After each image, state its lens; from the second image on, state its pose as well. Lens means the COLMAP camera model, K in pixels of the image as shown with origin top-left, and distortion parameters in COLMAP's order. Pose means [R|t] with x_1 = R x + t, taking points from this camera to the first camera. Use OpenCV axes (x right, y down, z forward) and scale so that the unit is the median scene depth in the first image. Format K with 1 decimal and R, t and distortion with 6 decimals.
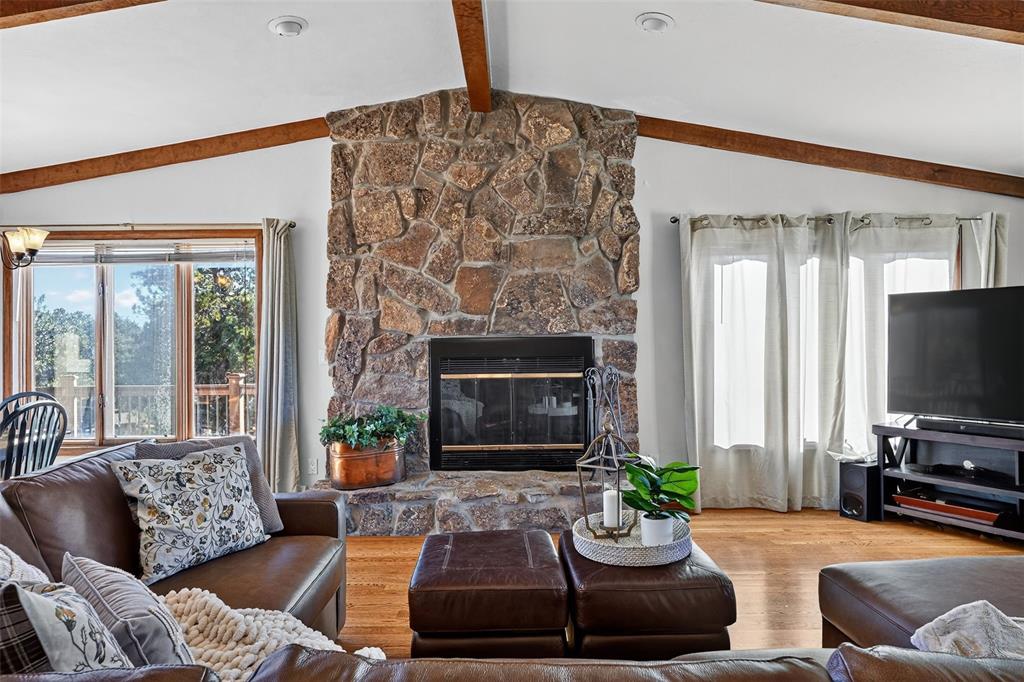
lens RADIAL K [[633.0, 0, 510.5], [0, 633.0, 342.3], [0, 0, 1]] dist [-0.007035, -0.001550]
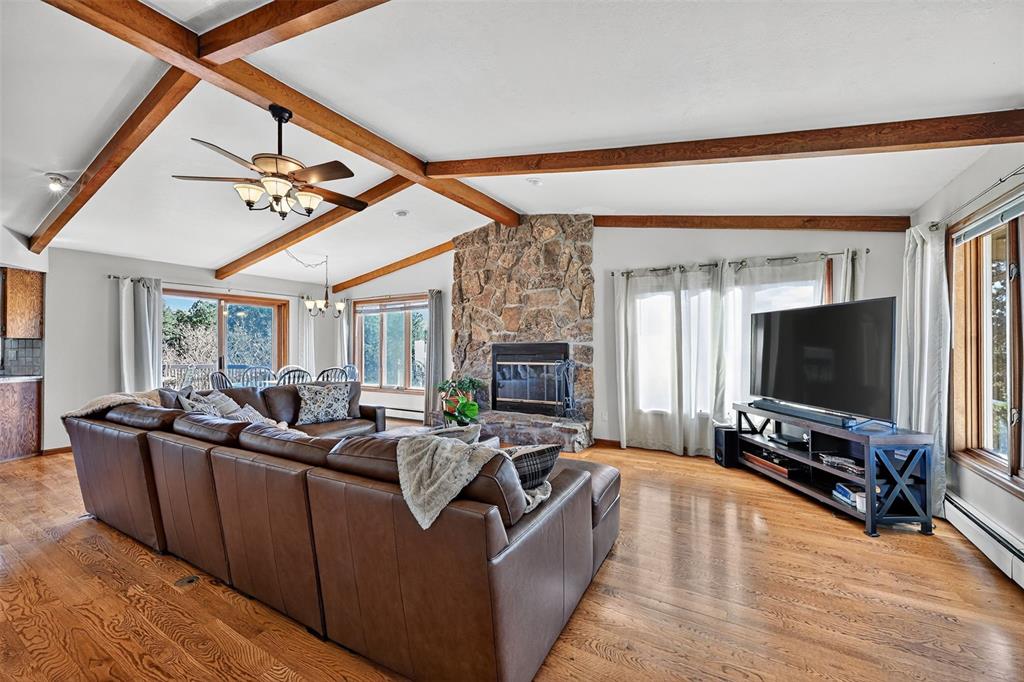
lens RADIAL K [[406.1, 0, 514.2], [0, 406.1, 343.0], [0, 0, 1]] dist [-0.002982, 0.001012]
pose [[0.862666, -0.000591, -0.505774, 0.582136], [-0.003353, 0.999971, -0.006887, -0.000282], [0.505764, 0.007637, 0.862638, -0.072239]]
